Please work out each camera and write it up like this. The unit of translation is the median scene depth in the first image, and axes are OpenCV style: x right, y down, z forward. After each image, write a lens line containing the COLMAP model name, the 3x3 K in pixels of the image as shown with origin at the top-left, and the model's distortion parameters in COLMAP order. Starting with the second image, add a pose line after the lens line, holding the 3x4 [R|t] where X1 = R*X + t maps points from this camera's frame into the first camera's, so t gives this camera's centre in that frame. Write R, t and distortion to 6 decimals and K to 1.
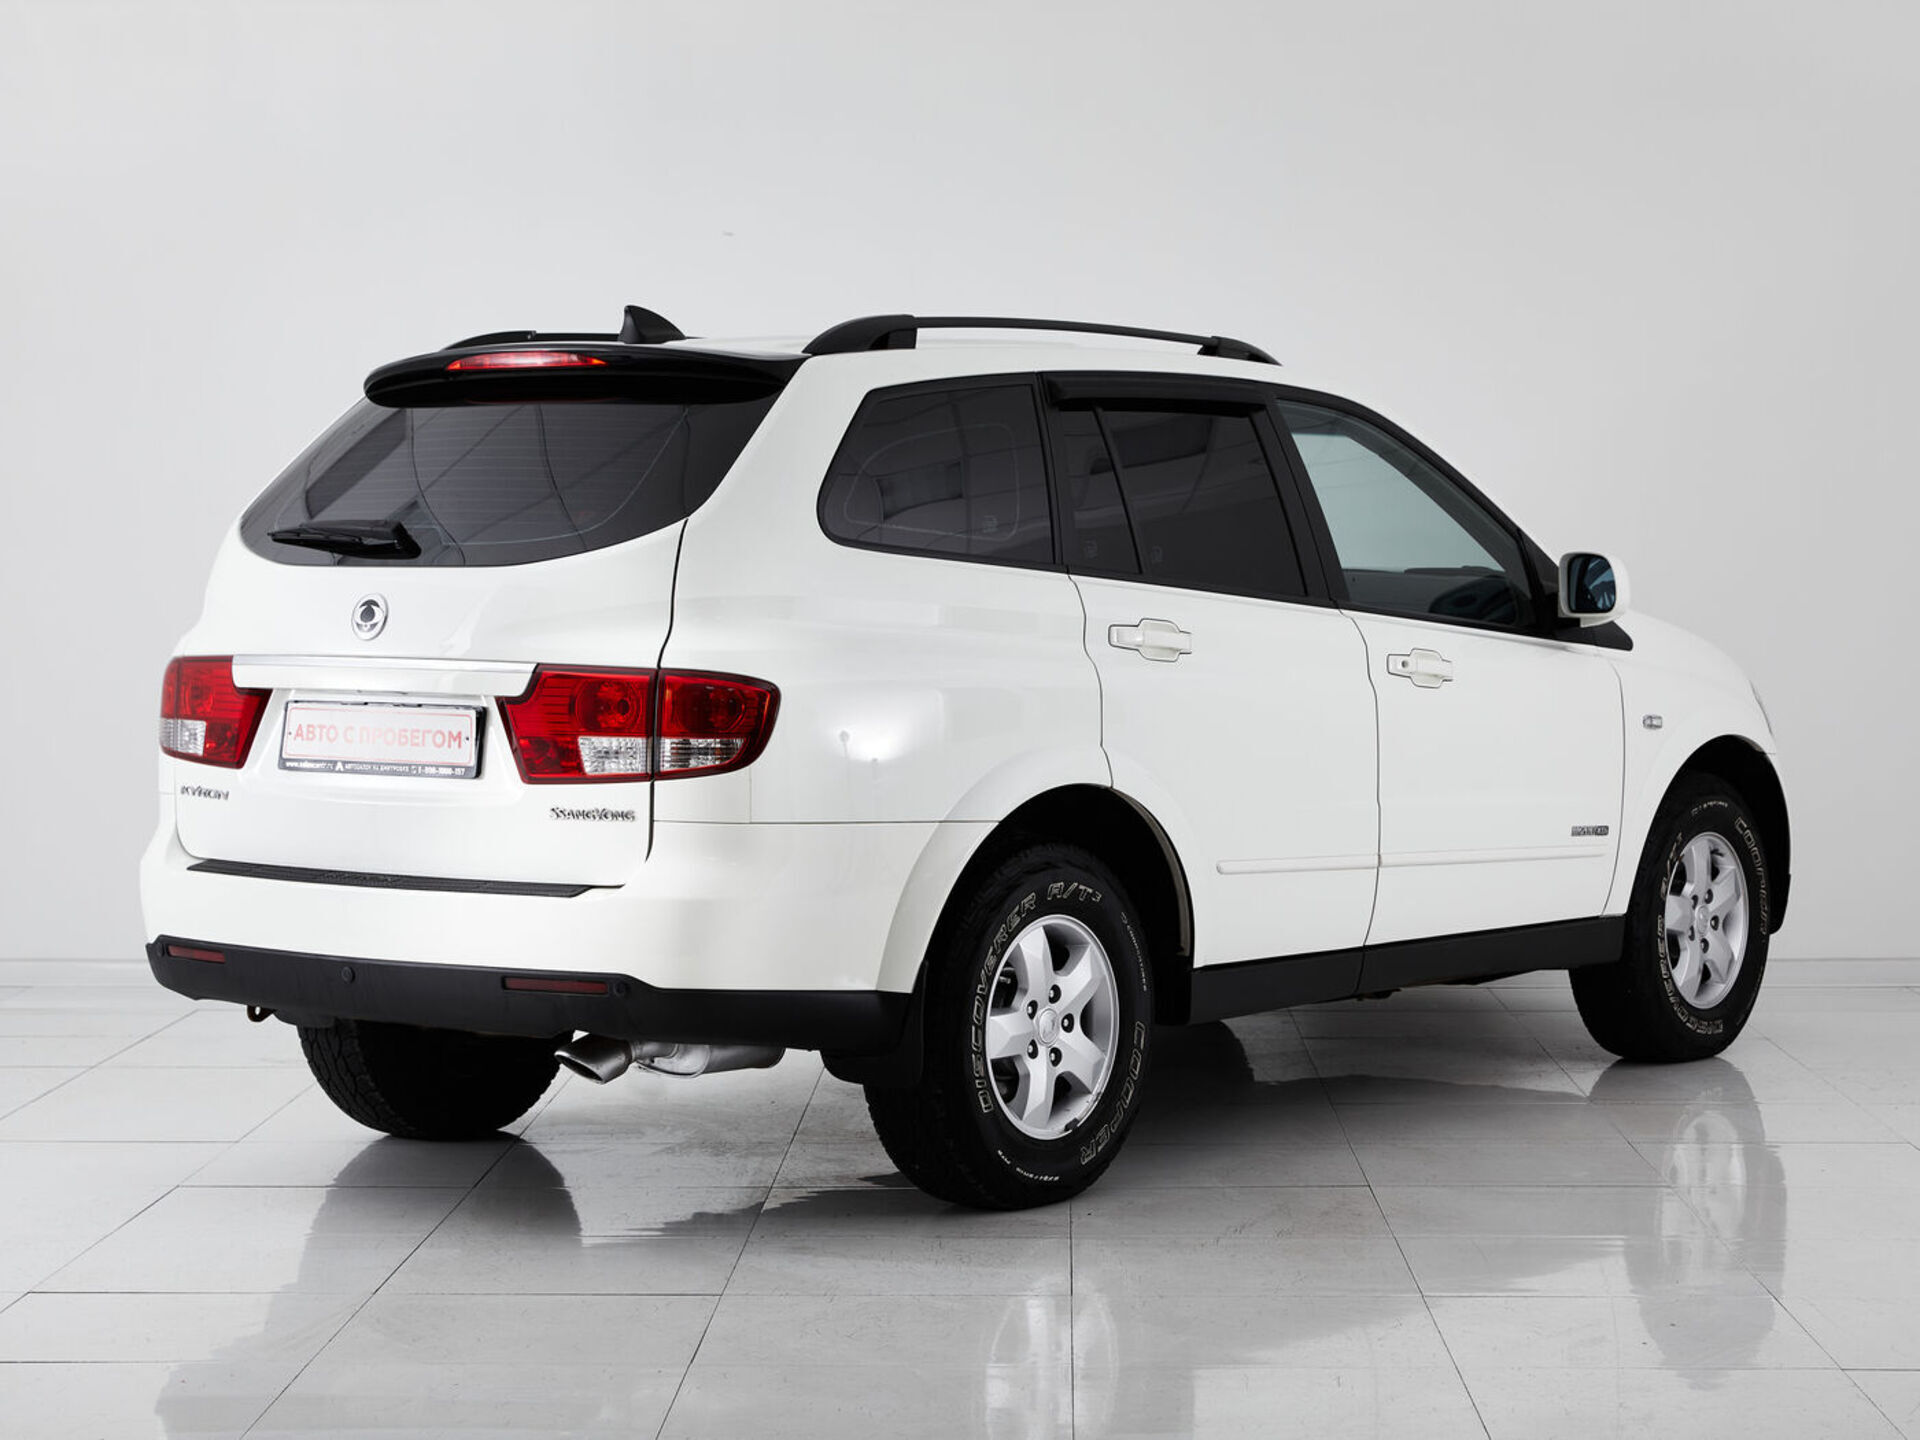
lens RADIAL K [[4349.5, 0, 960.0], [0, 4349.5, 720.0], [0, 0, 1]] dist [-0.273023, -0.134957]
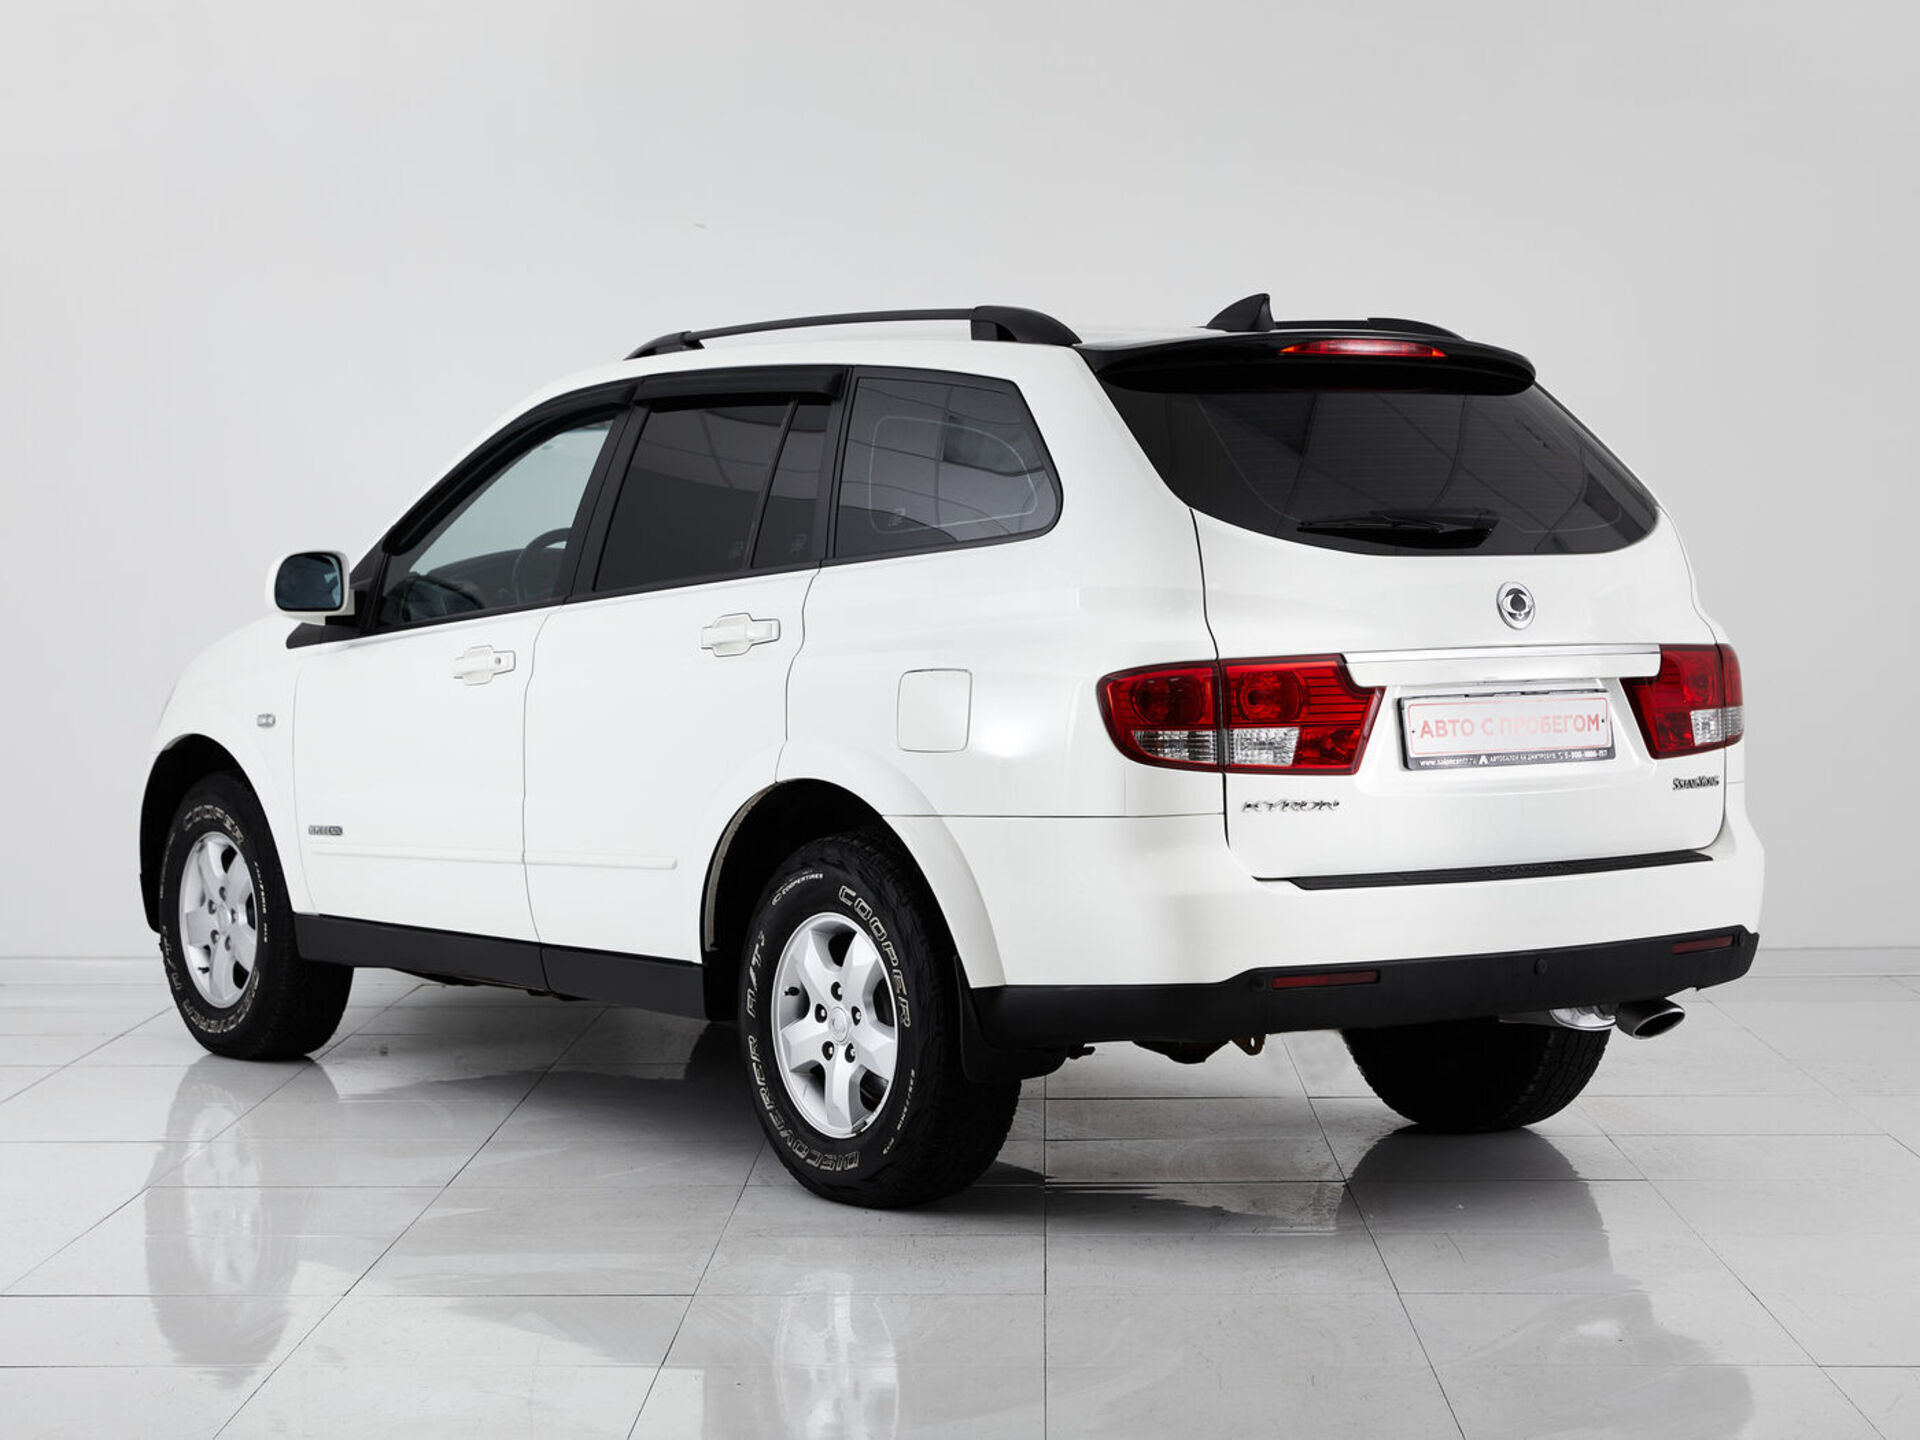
lens RADIAL K [[4349.5, 0, 960.0], [0, 4349.5, 720.0], [0, 0, 1]] dist [-0.273023, -0.134957]
pose [[0.293270, -0.044290, 0.955003, -1.110881], [0.047830, 0.998355, 0.031612, -0.034788], [-0.954832, 0.036407, 0.294906, 0.824243]]
